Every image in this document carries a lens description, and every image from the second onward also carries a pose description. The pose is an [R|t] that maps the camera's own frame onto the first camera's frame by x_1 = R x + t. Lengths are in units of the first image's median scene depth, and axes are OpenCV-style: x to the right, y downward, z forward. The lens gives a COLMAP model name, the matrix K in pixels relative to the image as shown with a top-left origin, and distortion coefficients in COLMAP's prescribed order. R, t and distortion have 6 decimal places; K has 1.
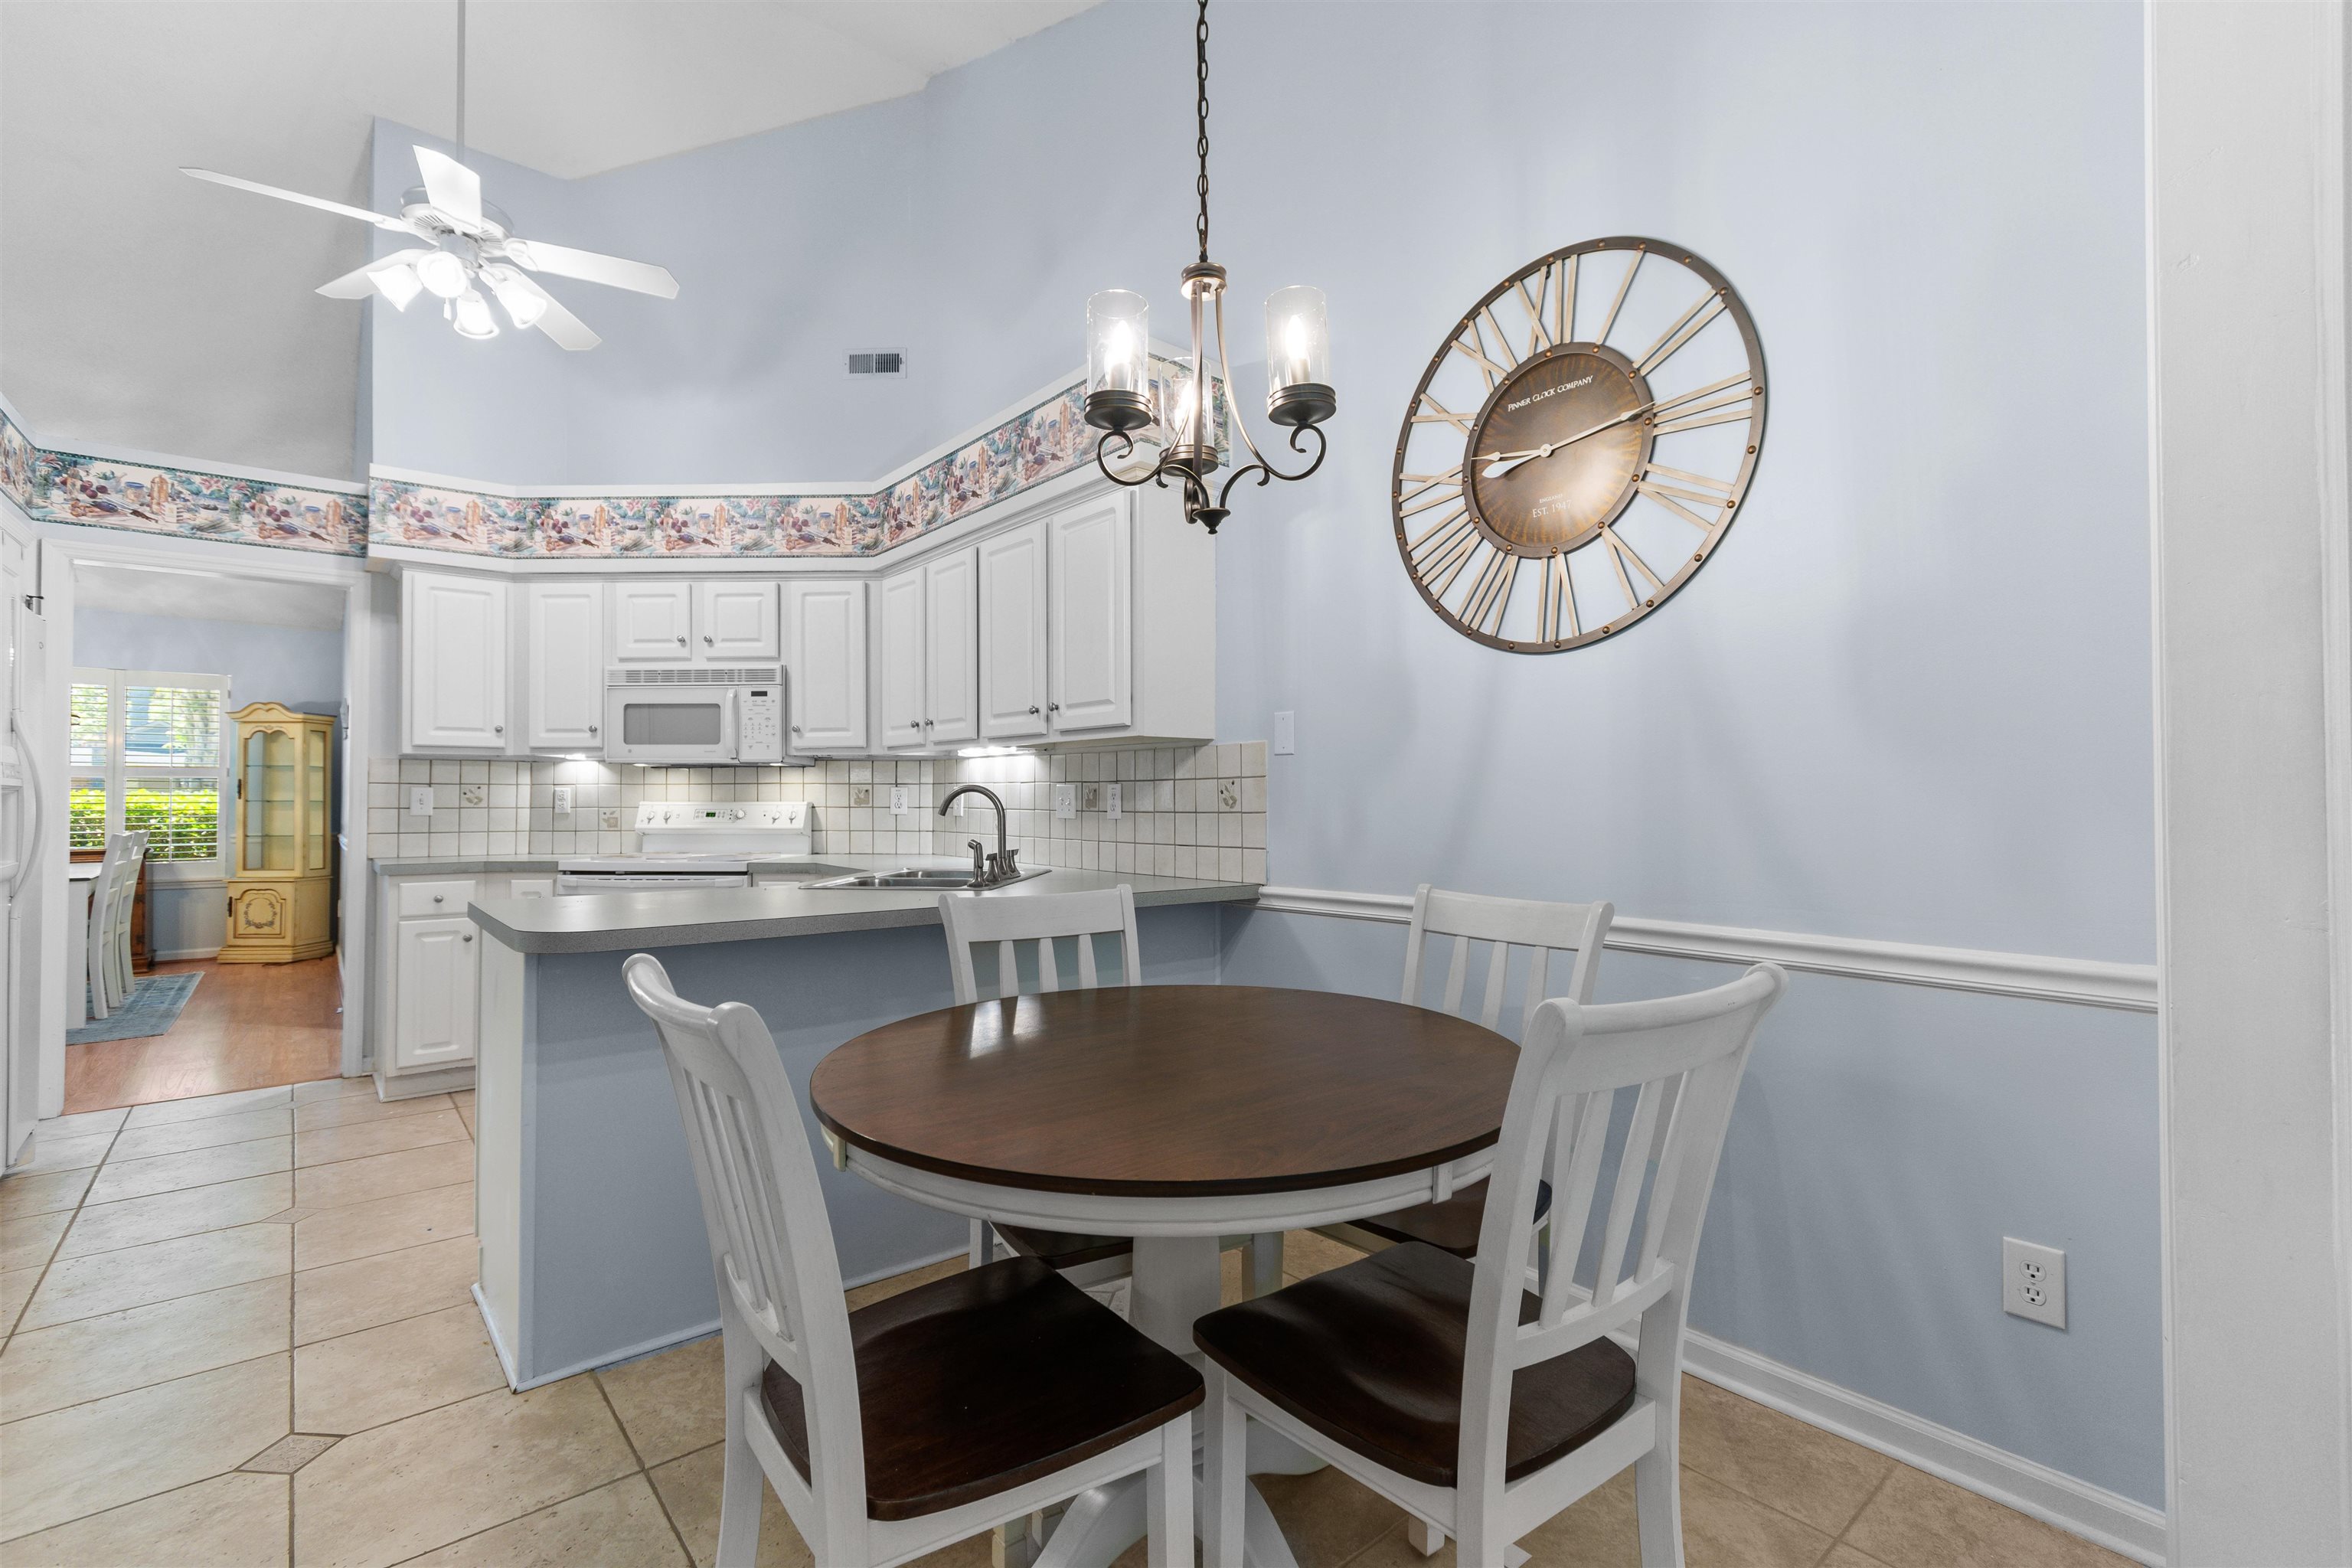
lens RADIAL K [[1037.0, 0, 1173.4], [0, 1037.0, 782.4], [0, 0, 1]] dist [0.002105, -0.002867]
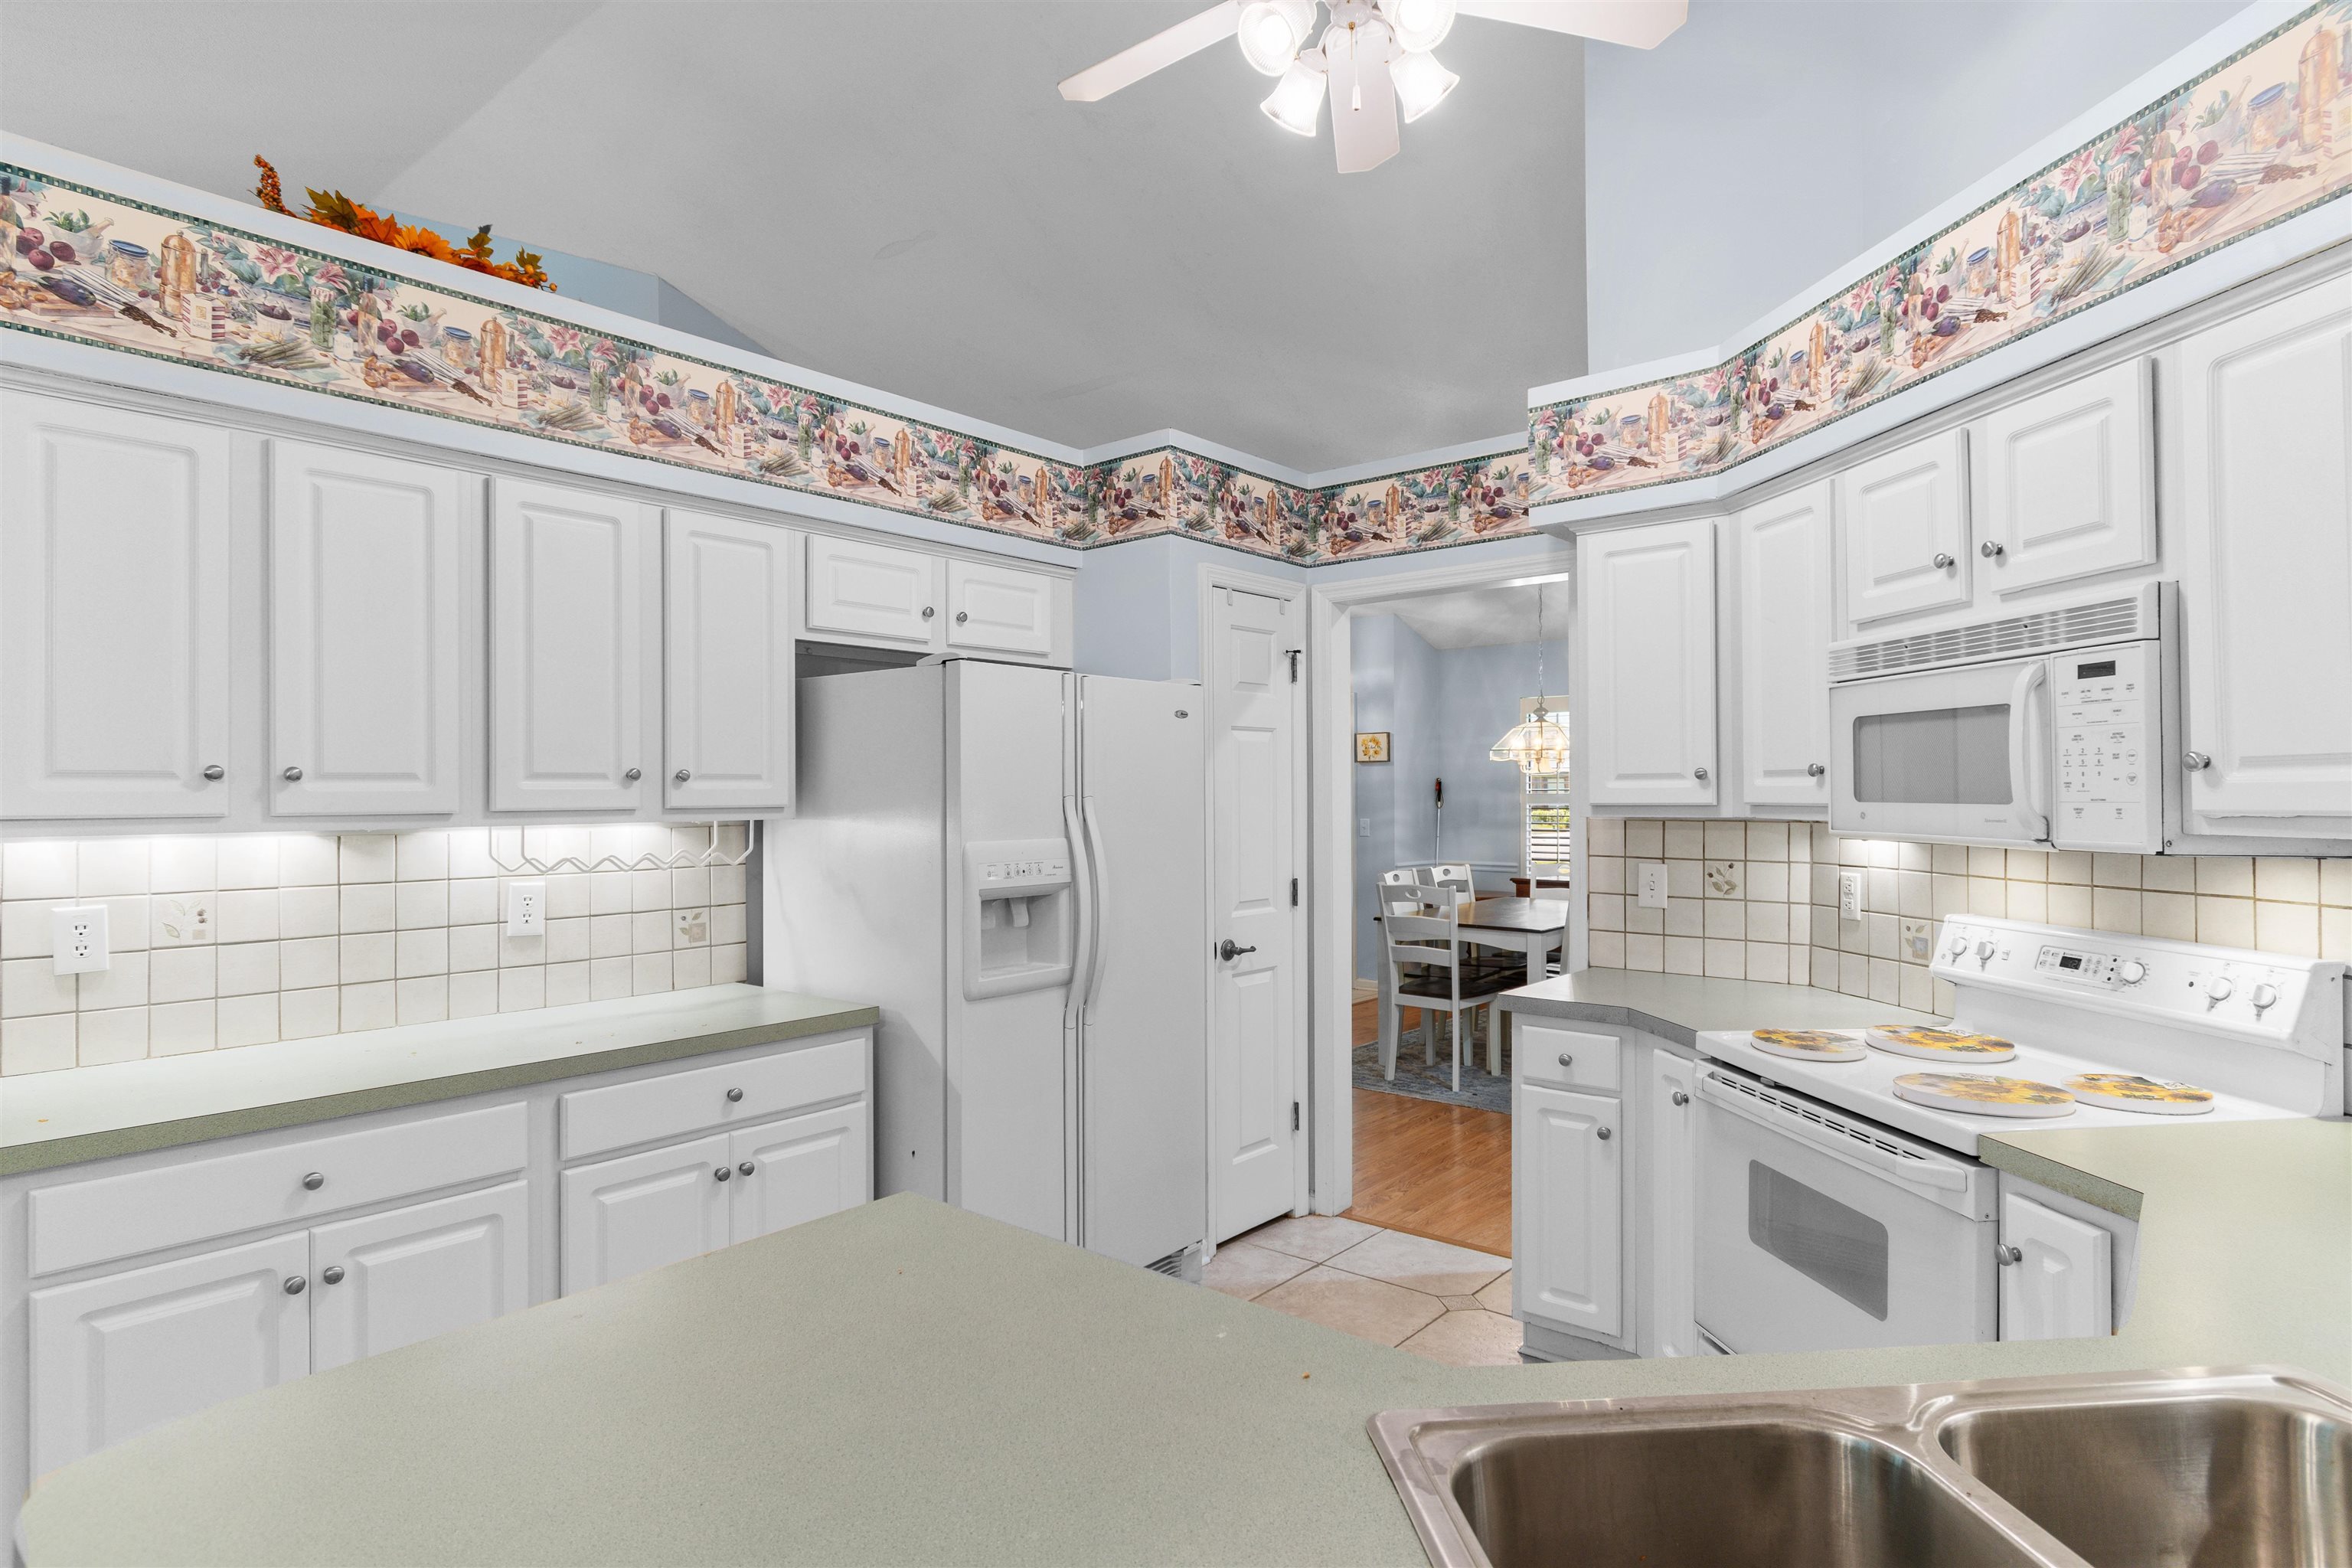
lens RADIAL K [[1232.9, 0, 1206.7], [0, 1232.9, 790.6], [0, 0, 1]] dist [0.004267, -0.006397]
pose [[0.188800, -0.001771, -0.982014, -0.024127], [0.019831, 0.999801, 0.002009, -0.049227], [0.981815, -0.019854, 0.188797, 0.600174]]
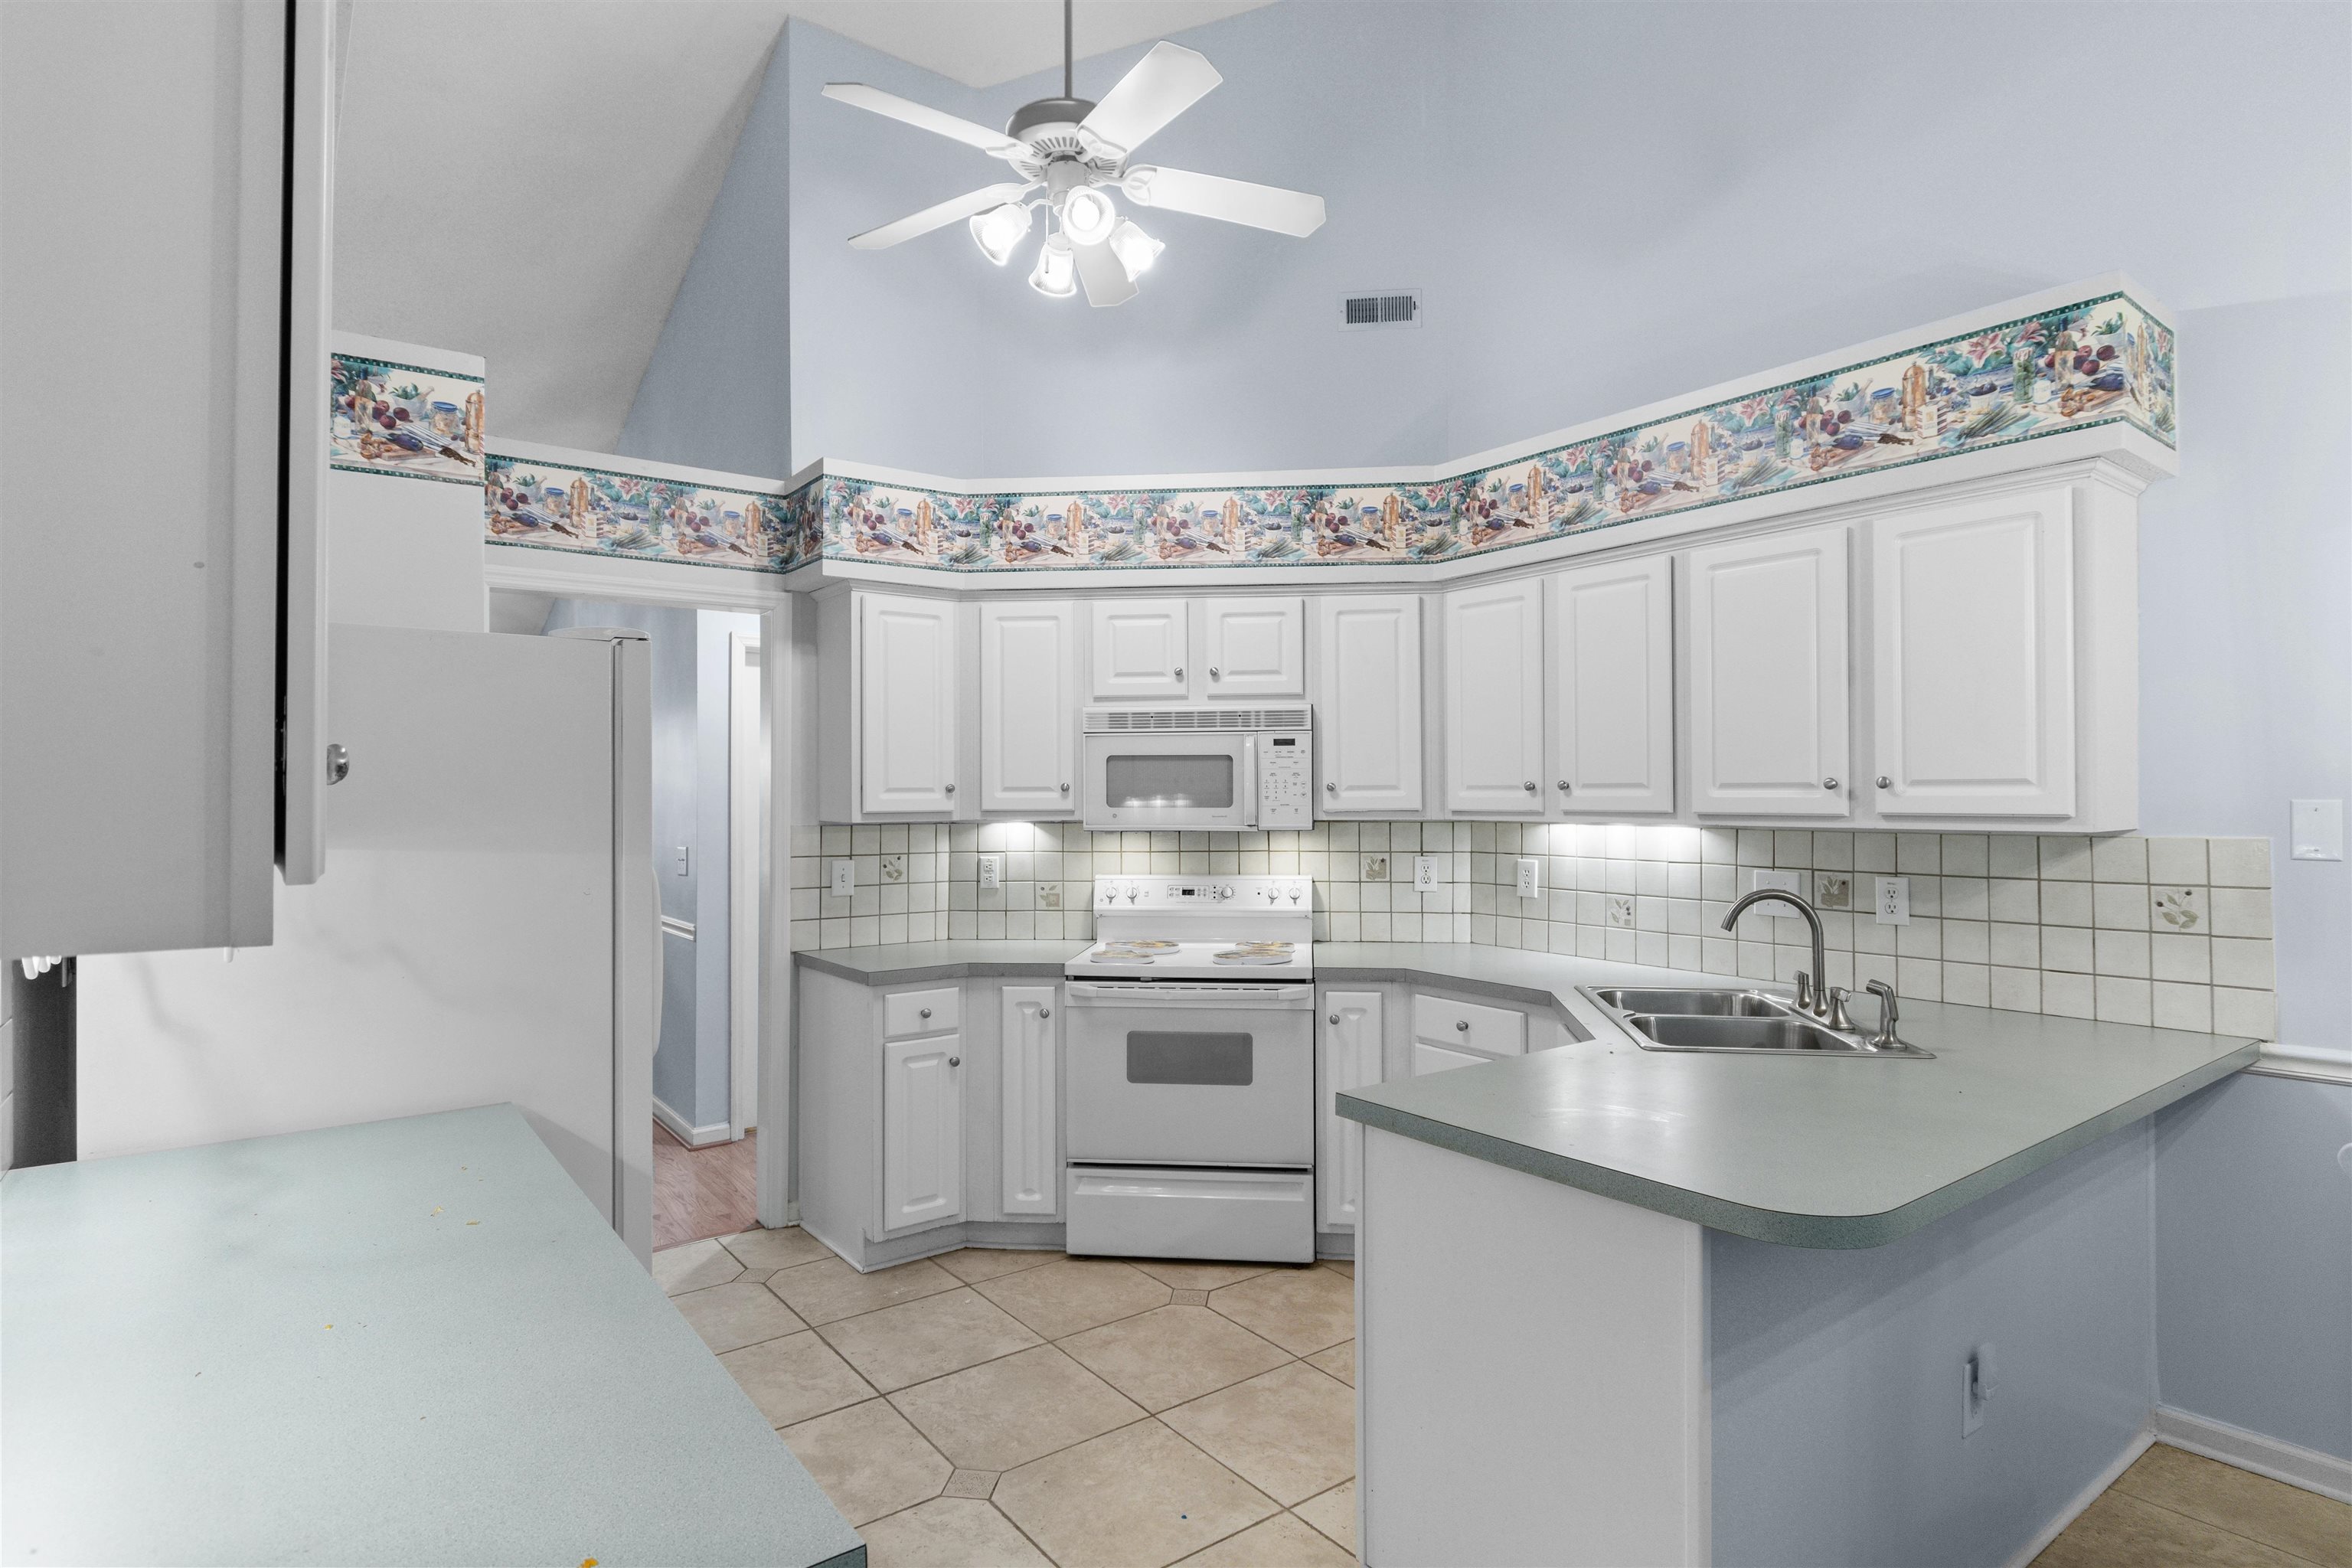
lens RADIAL K [[1232.9, 0, 1175.7], [0, 1232.9, 775.2], [0, 0, 1]] dist [0.004267, -0.006397]
pose [[0.998000, -0.004025, -0.063081, -0.421751], [0.003840, 0.999988, -0.003064, -0.058142], [0.063092, 0.002815, 0.998004, 0.075943]]
